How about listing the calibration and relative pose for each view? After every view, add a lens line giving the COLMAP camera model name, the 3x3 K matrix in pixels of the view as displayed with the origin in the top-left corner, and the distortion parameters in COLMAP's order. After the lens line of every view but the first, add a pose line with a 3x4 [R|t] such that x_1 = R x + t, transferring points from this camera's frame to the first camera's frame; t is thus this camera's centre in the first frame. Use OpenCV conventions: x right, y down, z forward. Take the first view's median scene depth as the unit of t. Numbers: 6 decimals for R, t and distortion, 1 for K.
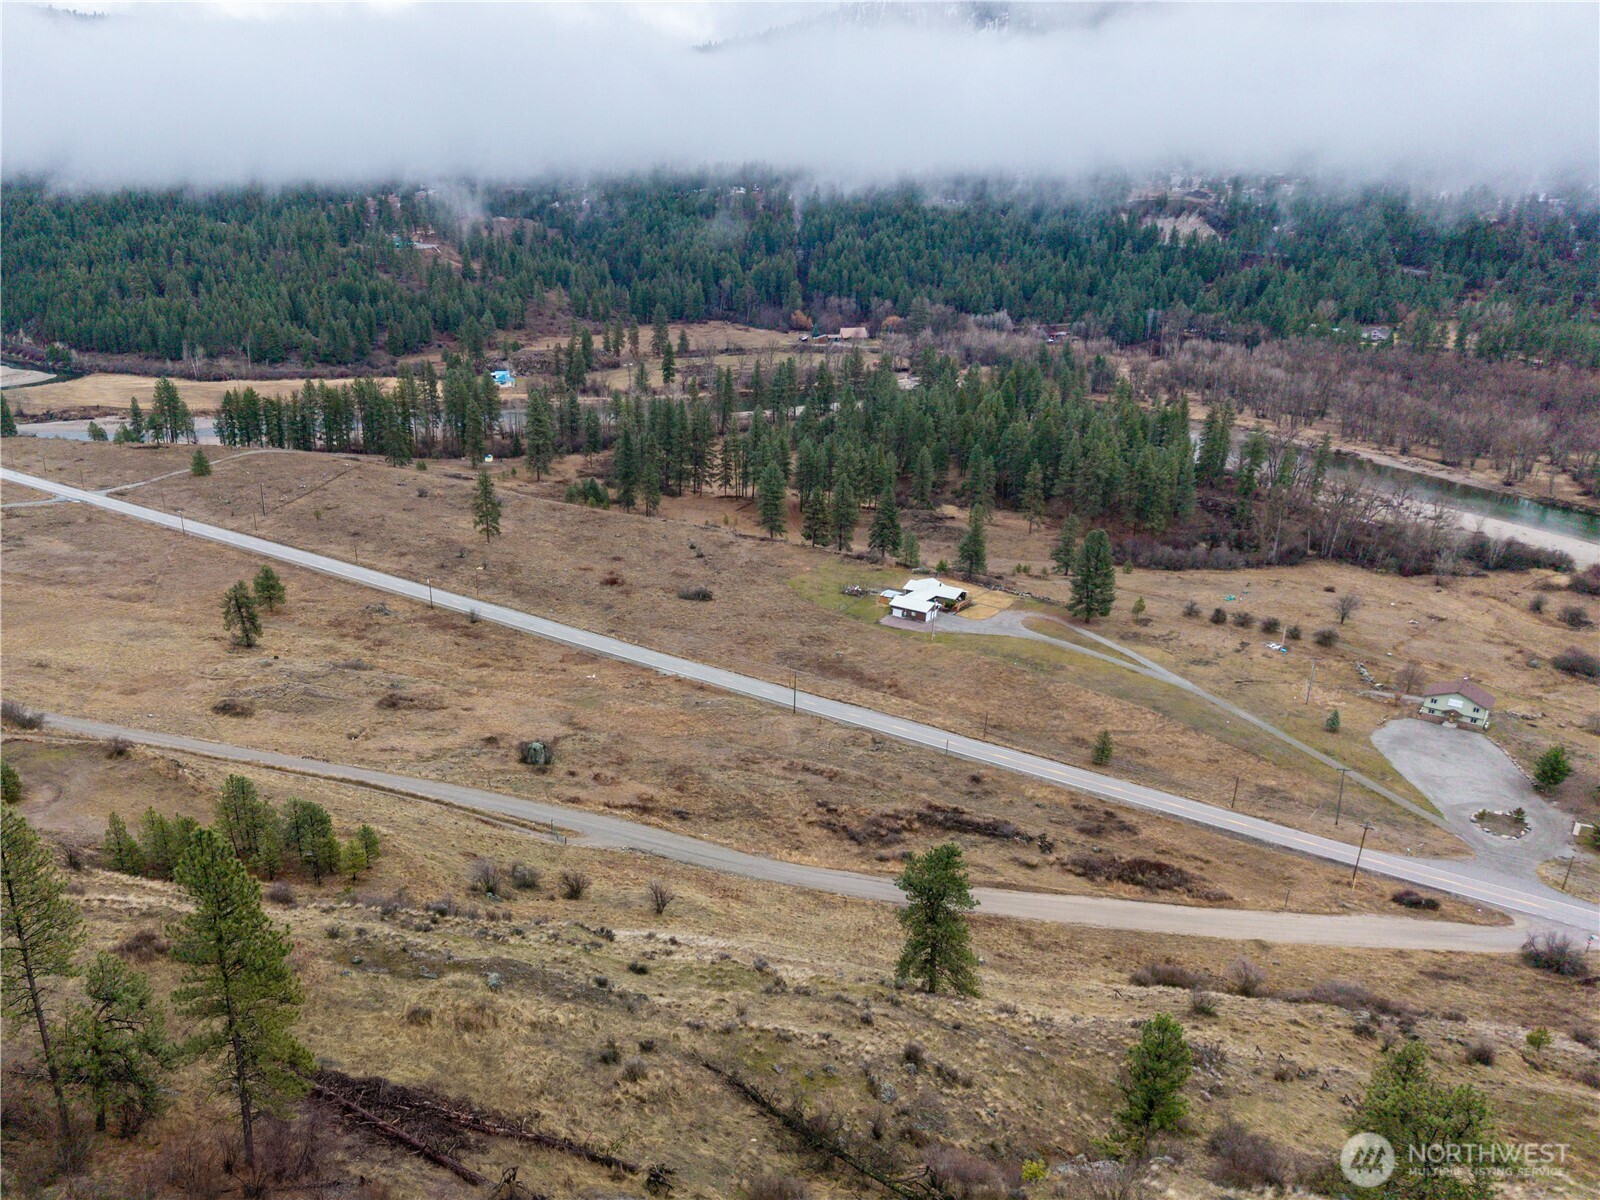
lens RADIAL K [[1274.1, 0, 671.3], [0, 1274.1, 688.4], [0, 0, 1]] dist [0.034228, -0.038296]
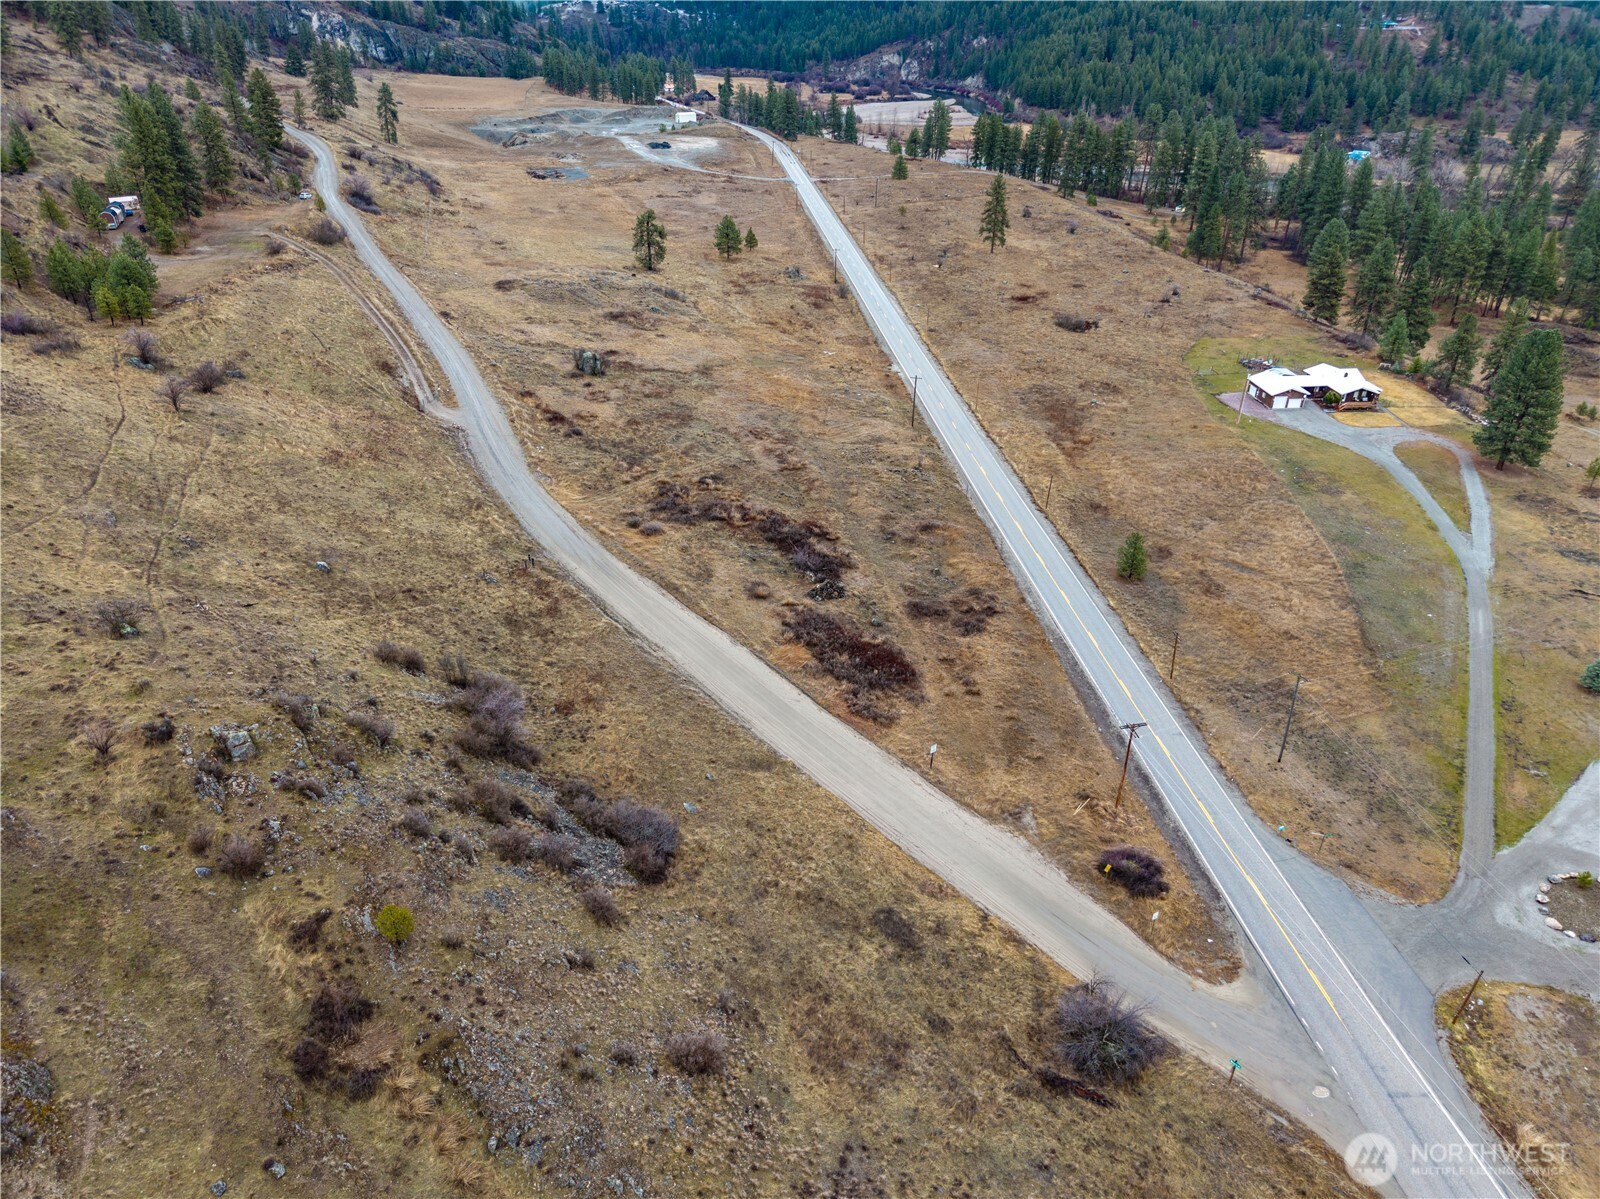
lens RADIAL K [[1069.4, 0, 800.1], [0, 1069.4, 605.6], [0, 0, 1]] dist [0.019973, -0.018122]
pose [[0.687993, 0.364514, -0.627531, 0.191823], [-0.281651, 0.931041, 0.232026, -0.004771], [0.668834, 0.017112, 0.743215, 0.138369]]
